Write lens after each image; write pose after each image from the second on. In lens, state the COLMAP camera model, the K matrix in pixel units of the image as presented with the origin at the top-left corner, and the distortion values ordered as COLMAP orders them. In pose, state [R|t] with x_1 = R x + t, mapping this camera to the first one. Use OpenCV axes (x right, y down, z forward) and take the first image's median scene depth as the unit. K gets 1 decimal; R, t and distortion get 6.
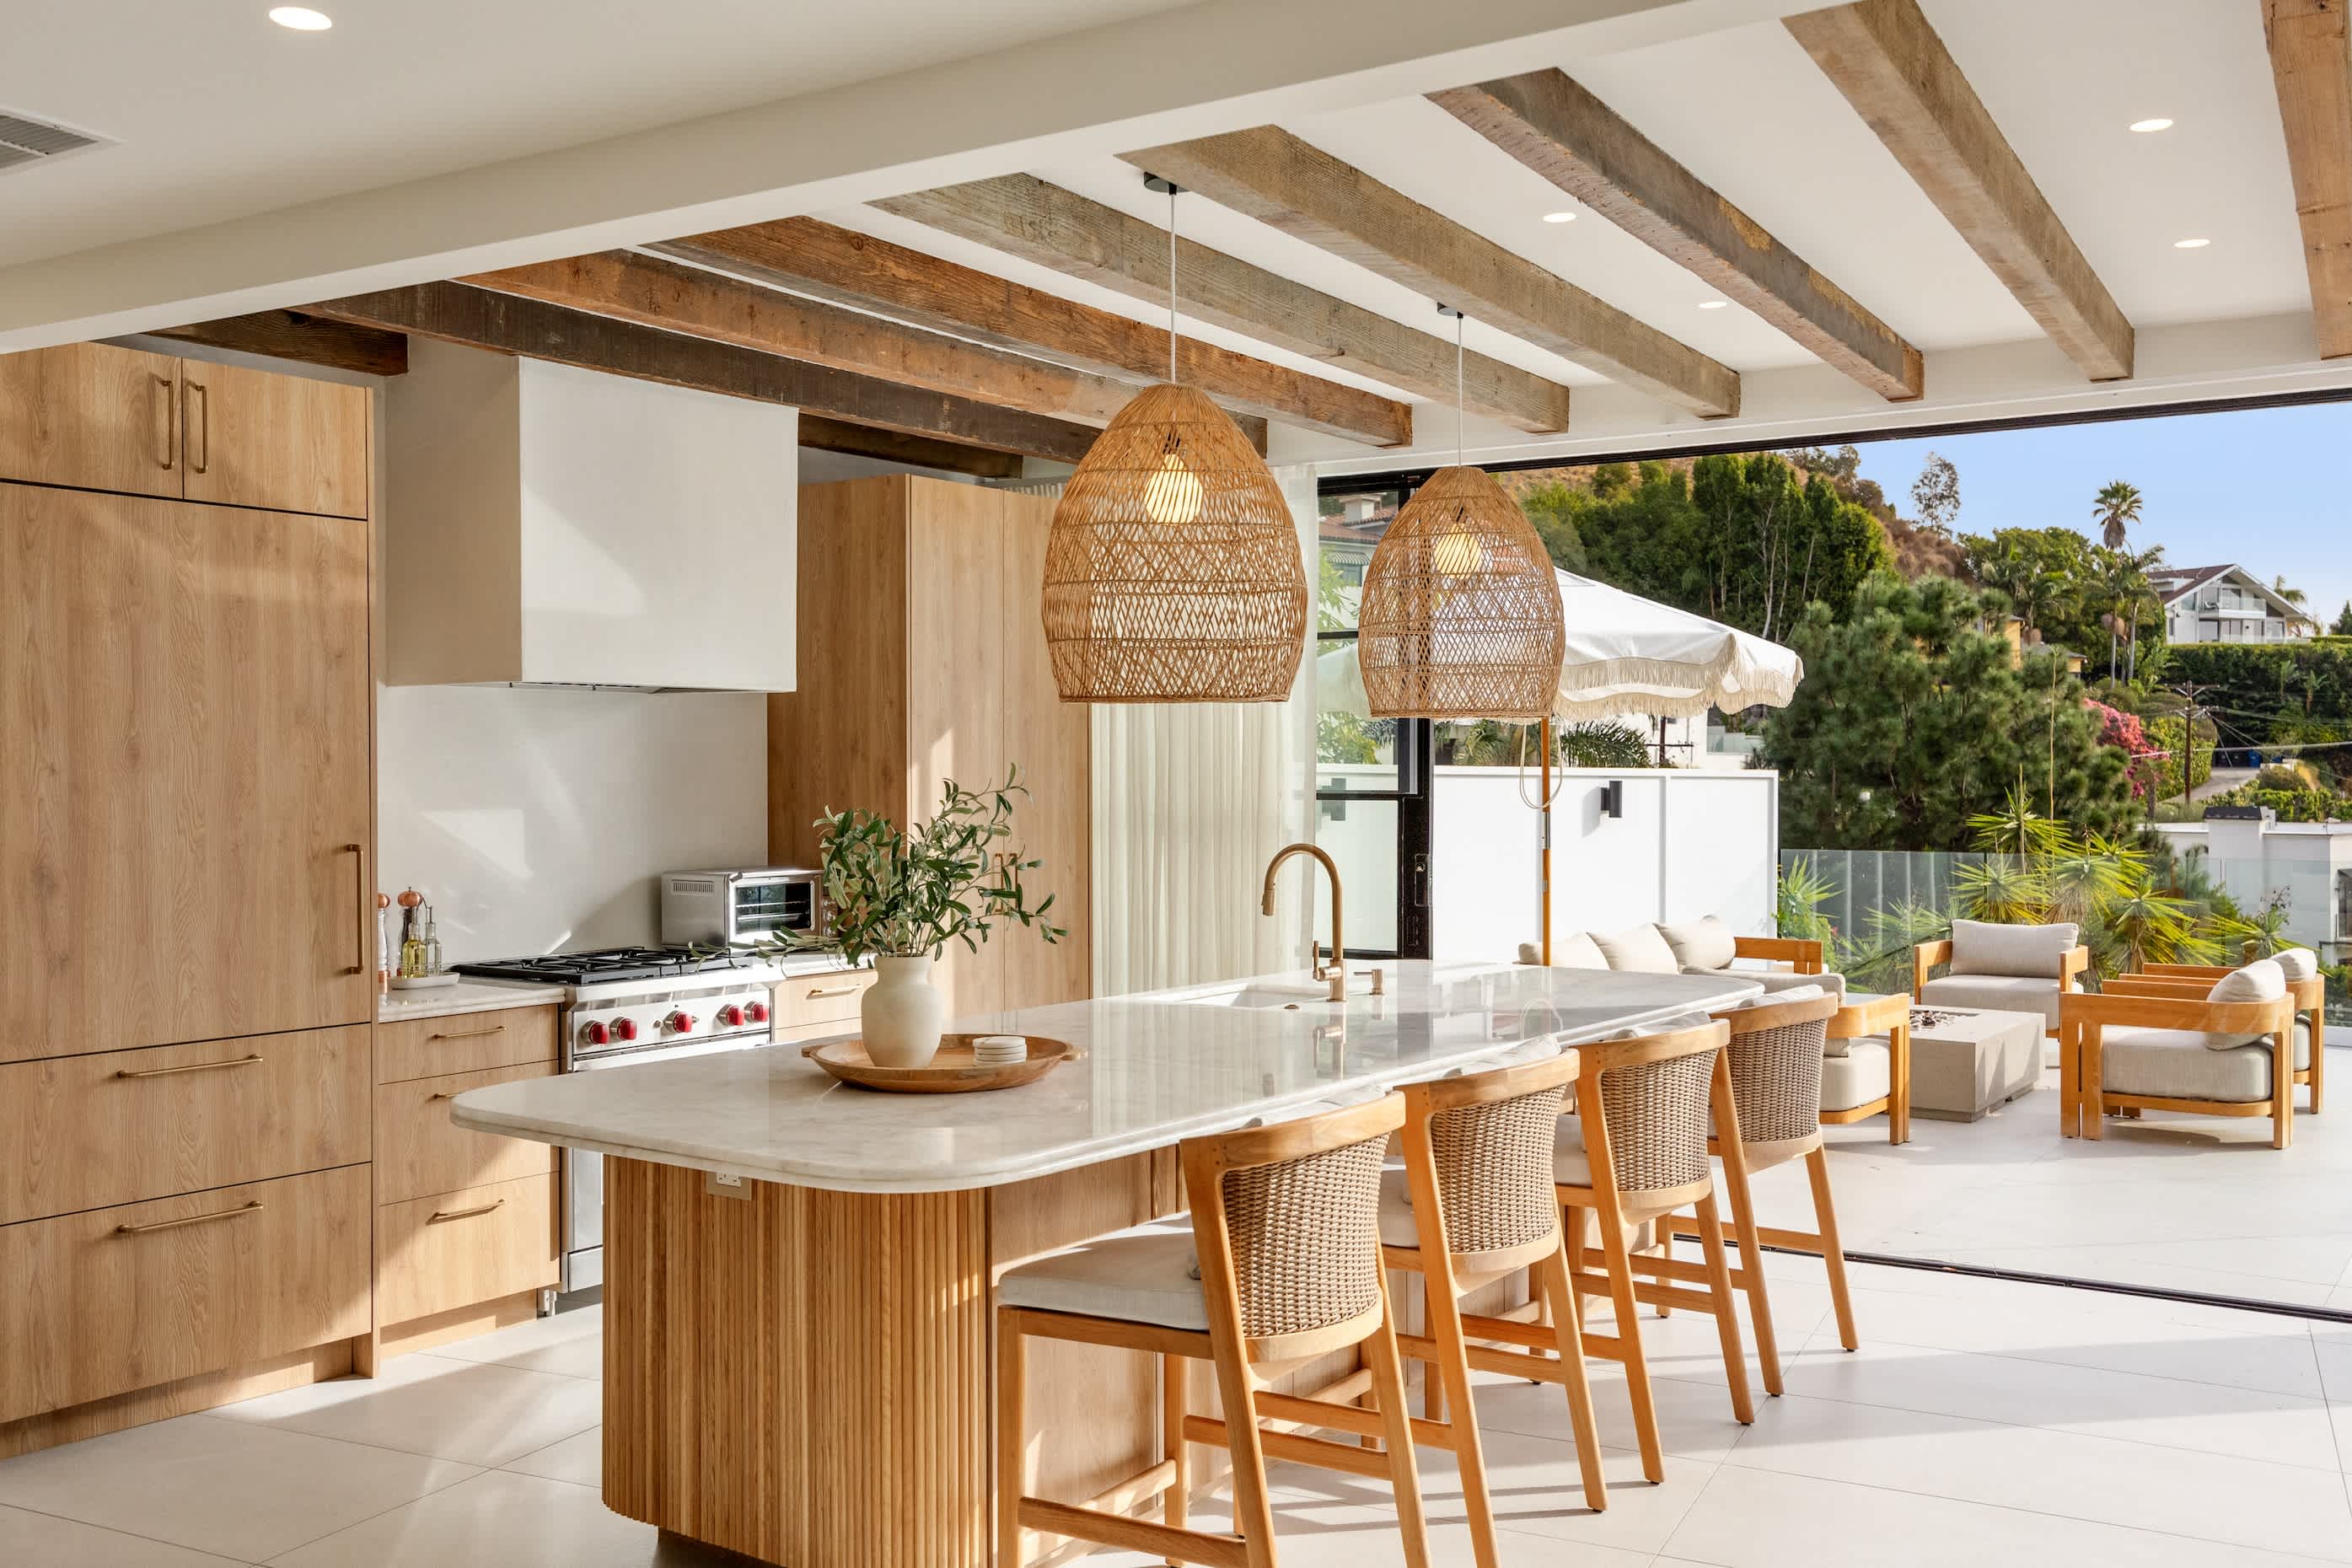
lens RADIAL K [[2009.7, 0, 1191.0], [0, 2009.7, 774.0], [0, 0, 1]] dist [0.030472, 0.005048]
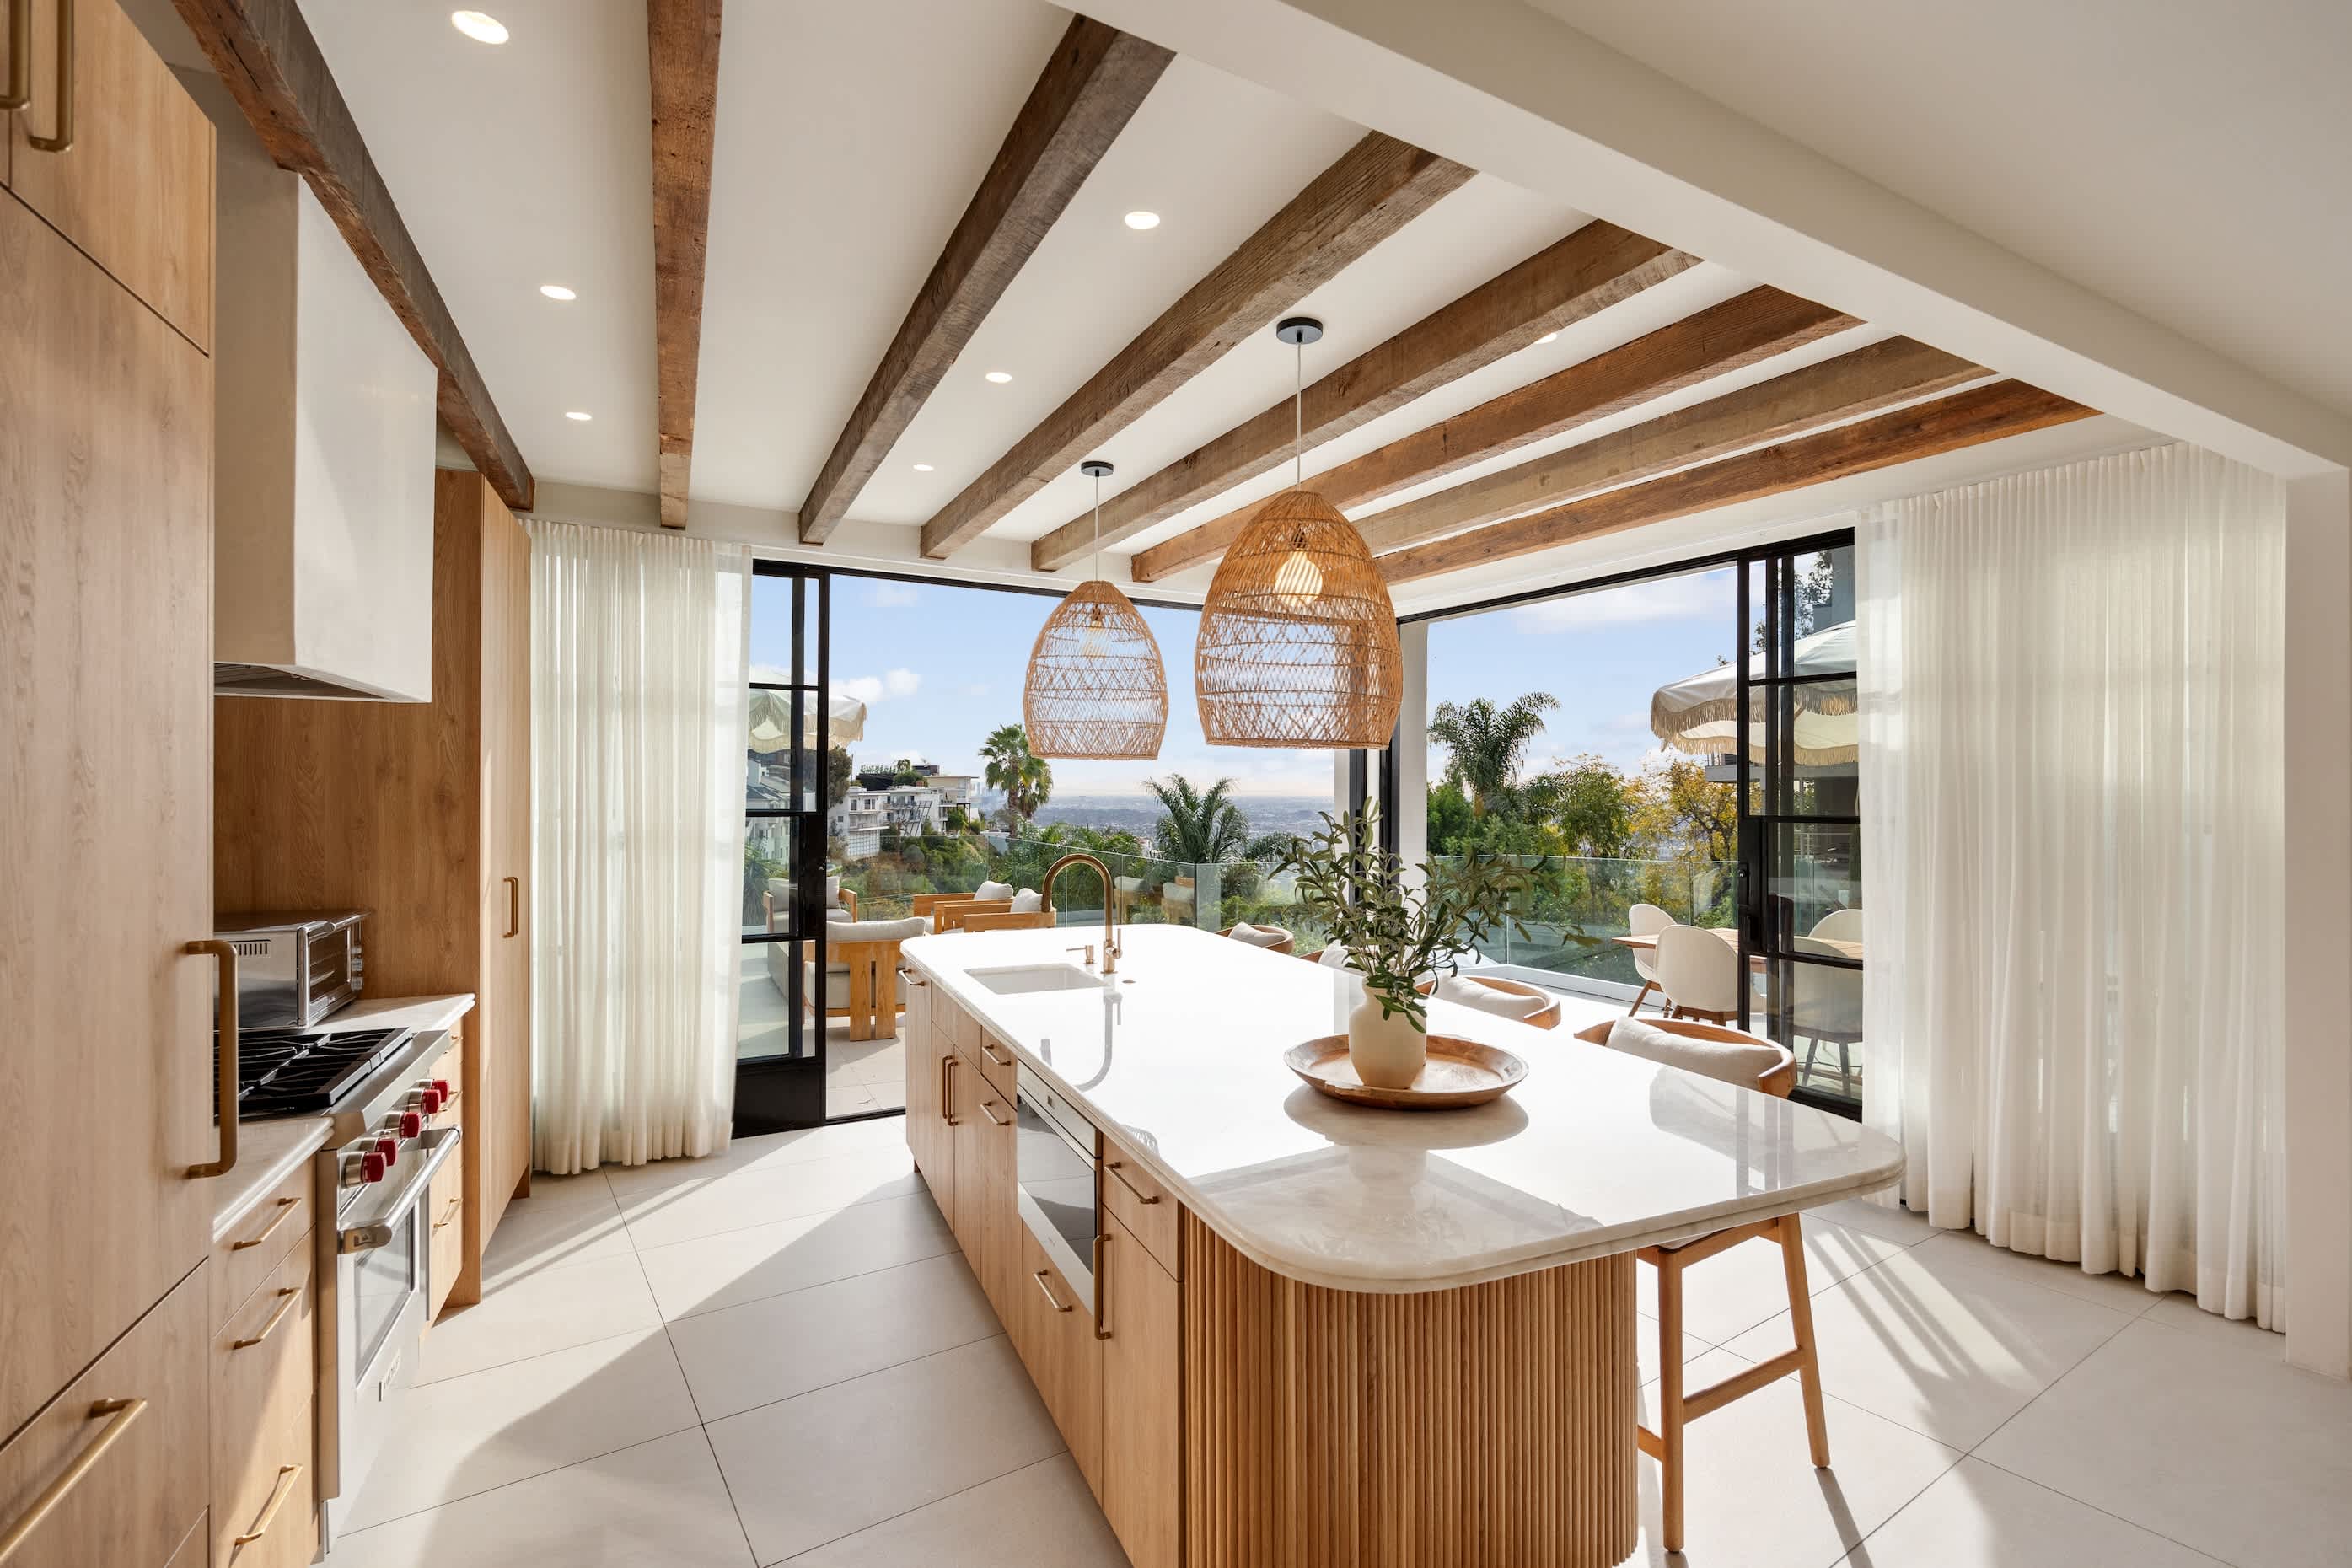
lens RADIAL K [[1060.8, 0, 1171.6], [0, 1060.8, 789.6], [0, 0, 1]] dist [-0.005815, 0.000822]
pose [[0.497287, 0.001675, 0.867584, -0.528252], [-0.003594, 0.999994, 0.000129, -0.007039], [-0.867578, -0.003182, 0.497290, 0.625477]]
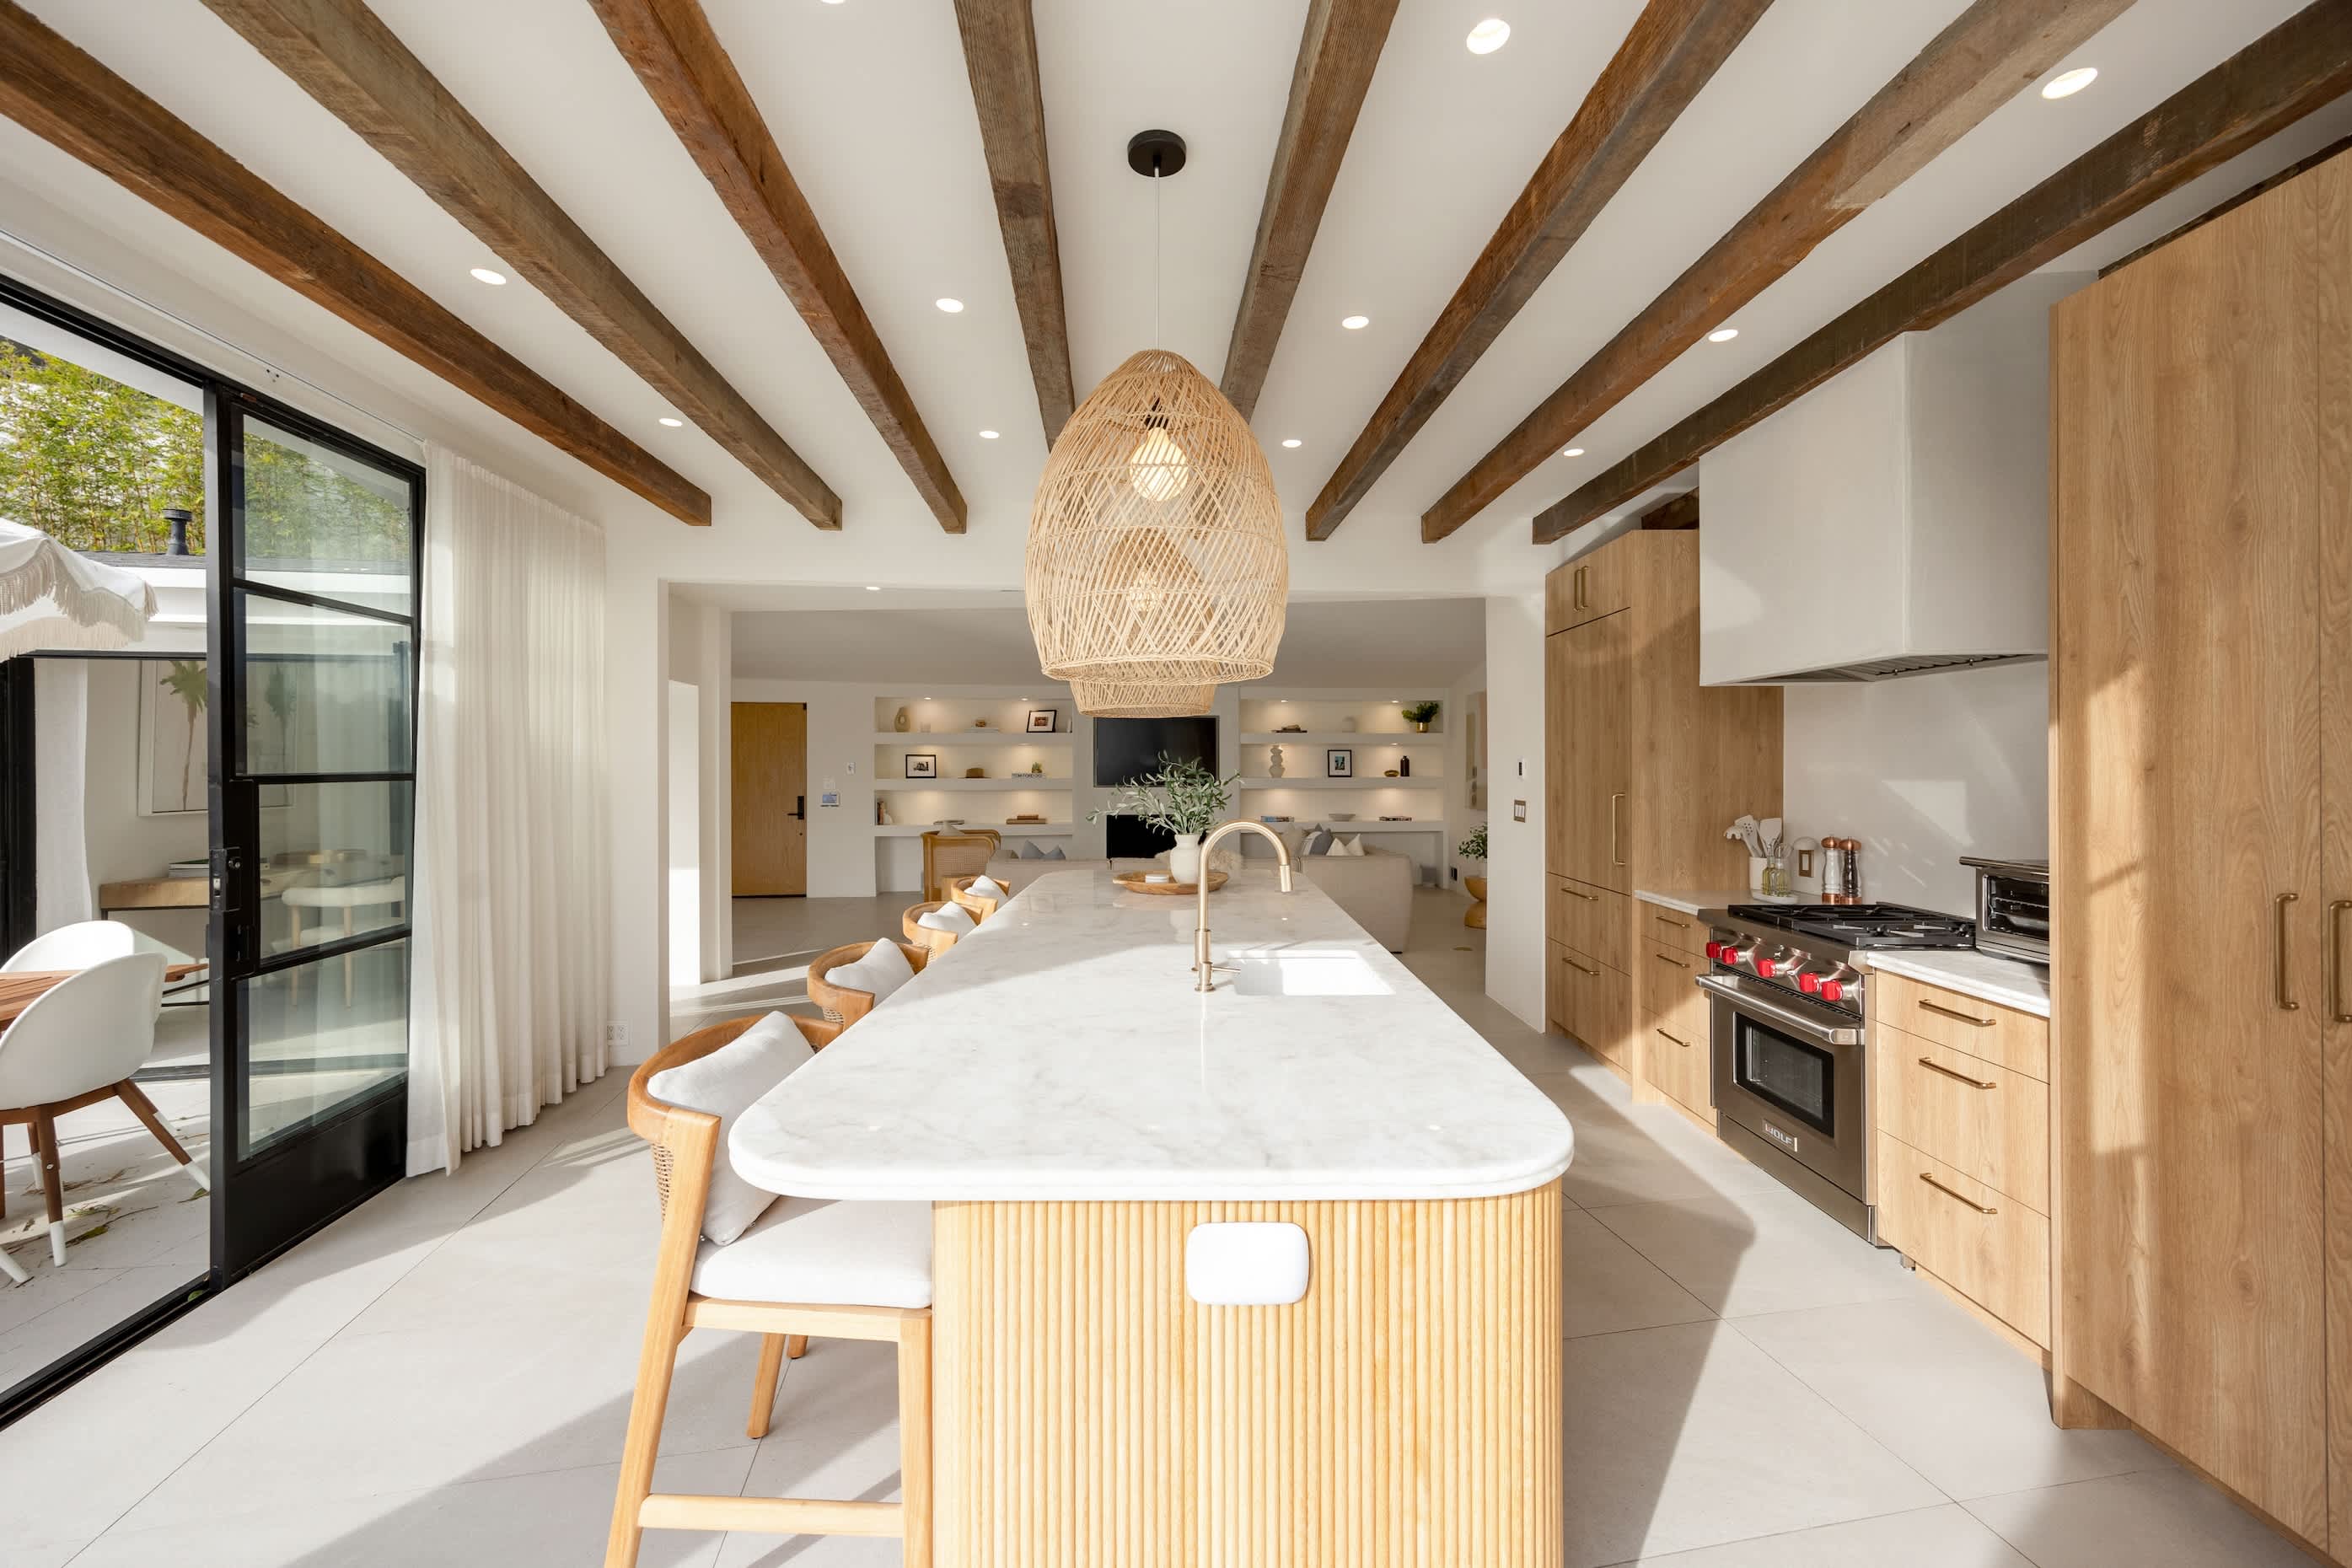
lens RADIAL K [[909.3, 0, 1182.9], [0, 909.3, 762.9], [0, 0, 1]] dist [0.002449, -0.000905]
pose [[-0.802047, 0.000476, -0.597260, 0.369077], [0.001898, 0.999997, -0.001752, 0.009112], [0.597258, -0.002539, -0.802046, 1.398818]]
